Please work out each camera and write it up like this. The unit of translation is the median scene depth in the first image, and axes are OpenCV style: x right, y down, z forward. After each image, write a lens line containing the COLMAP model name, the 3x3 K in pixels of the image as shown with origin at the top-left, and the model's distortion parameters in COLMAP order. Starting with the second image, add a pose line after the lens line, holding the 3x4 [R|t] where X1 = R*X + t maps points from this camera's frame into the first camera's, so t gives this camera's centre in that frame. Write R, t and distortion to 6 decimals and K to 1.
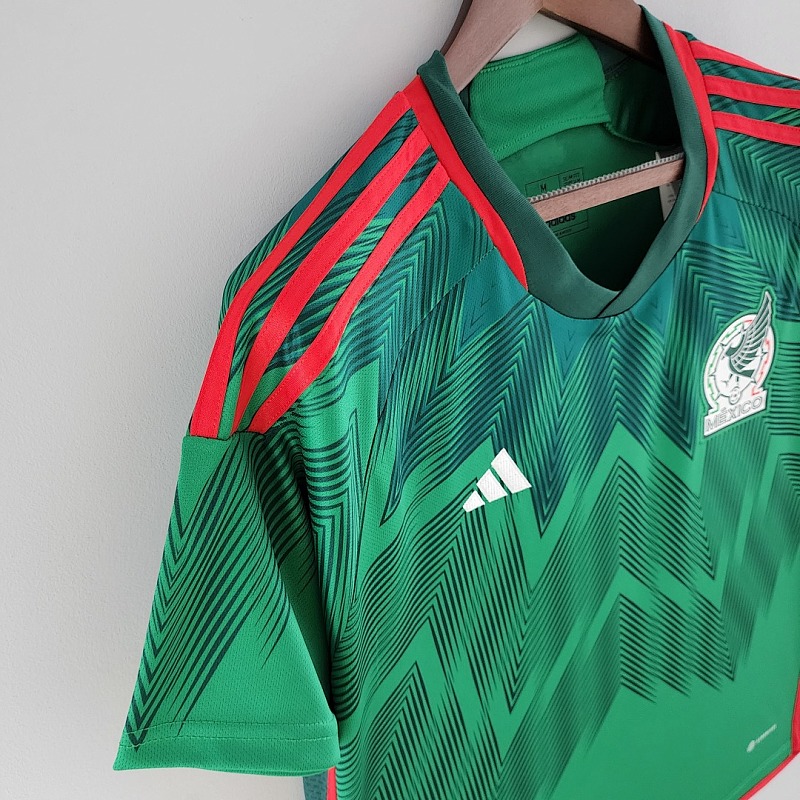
lens RADIAL K [[691.5, 0, 402.4], [0, 691.5, 378.3], [0, 0, 1]] dist [0.016198, -0.014107]
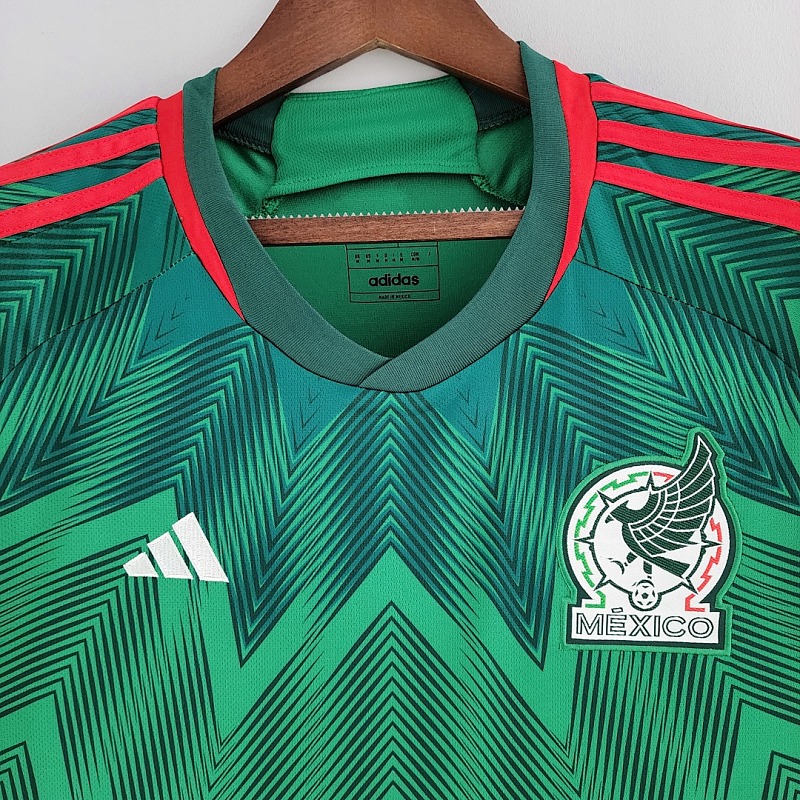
lens RADIAL K [[691.5, 0, 402.4], [0, 691.5, 378.3], [0, 0, 1]] dist [0.016198, -0.014107]
pose [[0.840726, 0.164946, -0.515725, 0.633676], [-0.307057, 0.929746, -0.203194, 0.039819], [0.445978, 0.329187, 0.832310, 0.339635]]
